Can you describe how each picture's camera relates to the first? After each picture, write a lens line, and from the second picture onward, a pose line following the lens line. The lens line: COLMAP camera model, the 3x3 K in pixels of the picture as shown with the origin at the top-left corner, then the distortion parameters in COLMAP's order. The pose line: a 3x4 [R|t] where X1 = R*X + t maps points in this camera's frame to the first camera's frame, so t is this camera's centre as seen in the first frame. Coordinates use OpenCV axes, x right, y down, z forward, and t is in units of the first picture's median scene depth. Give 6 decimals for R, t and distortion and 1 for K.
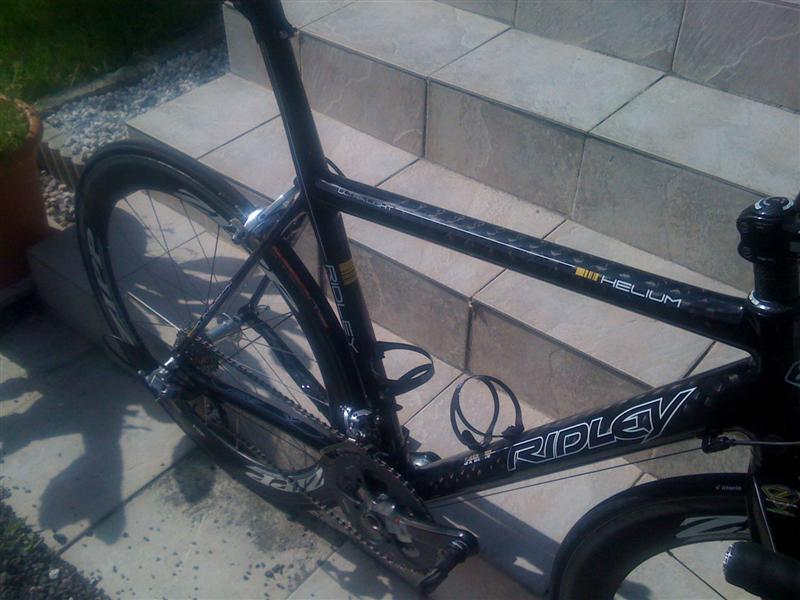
lens RADIAL K [[870.0, 0, 404.9], [0, 870.0, 338.0], [0, 0, 1]] dist [0.143352, -0.437223]
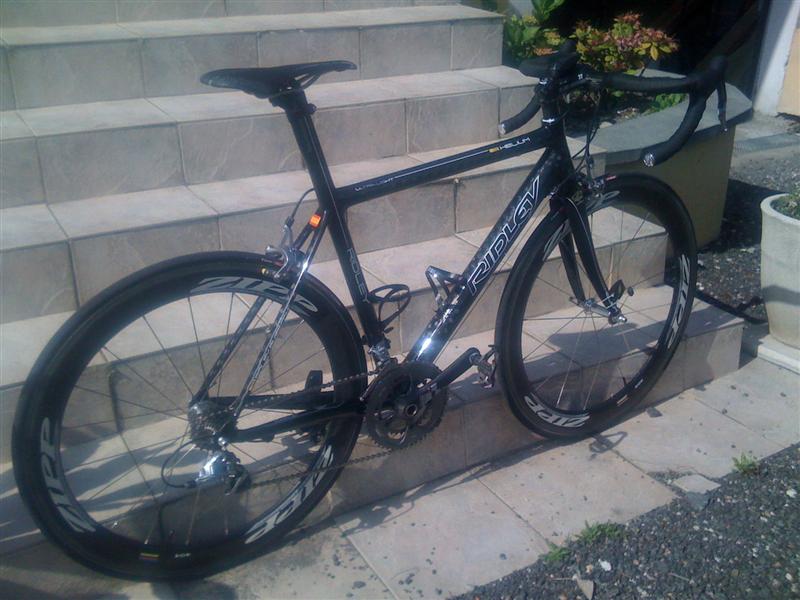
lens RADIAL K [[870.0, 0, 404.9], [0, 870.0, 338.0], [0, 0, 1]] dist [0.143352, -0.437223]
pose [[0.290872, -0.376730, 0.879470, -0.986717], [0.621012, 0.773608, 0.125993, -0.062134], [-0.727831, 0.509514, 0.458975, 0.195513]]
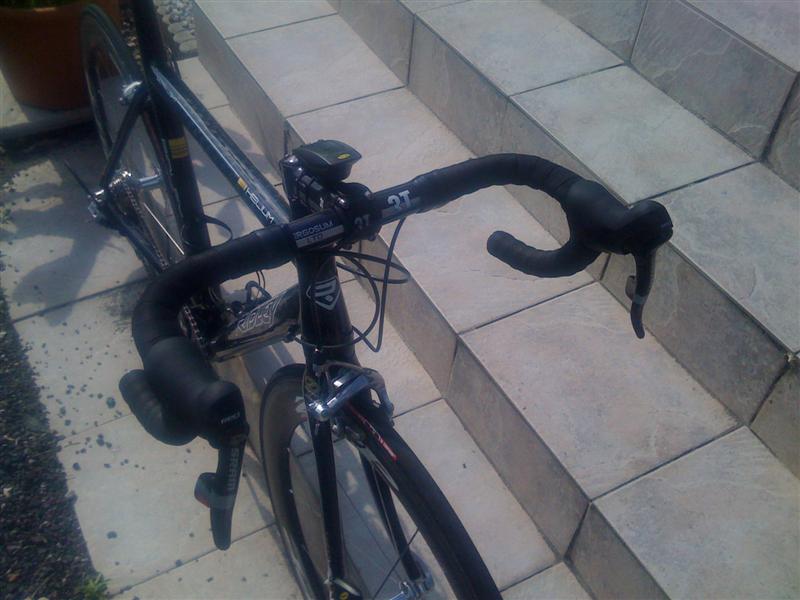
lens RADIAL K [[870.0, 0, 404.9], [0, 870.0, 338.0], [0, 0, 1]] dist [0.143352, -0.437223]
pose [[0.934567, 0.301928, -0.188212, 0.354390], [-0.285520, 0.952088, 0.109578, -0.028126], [0.212279, -0.048670, 0.975996, -0.101735]]
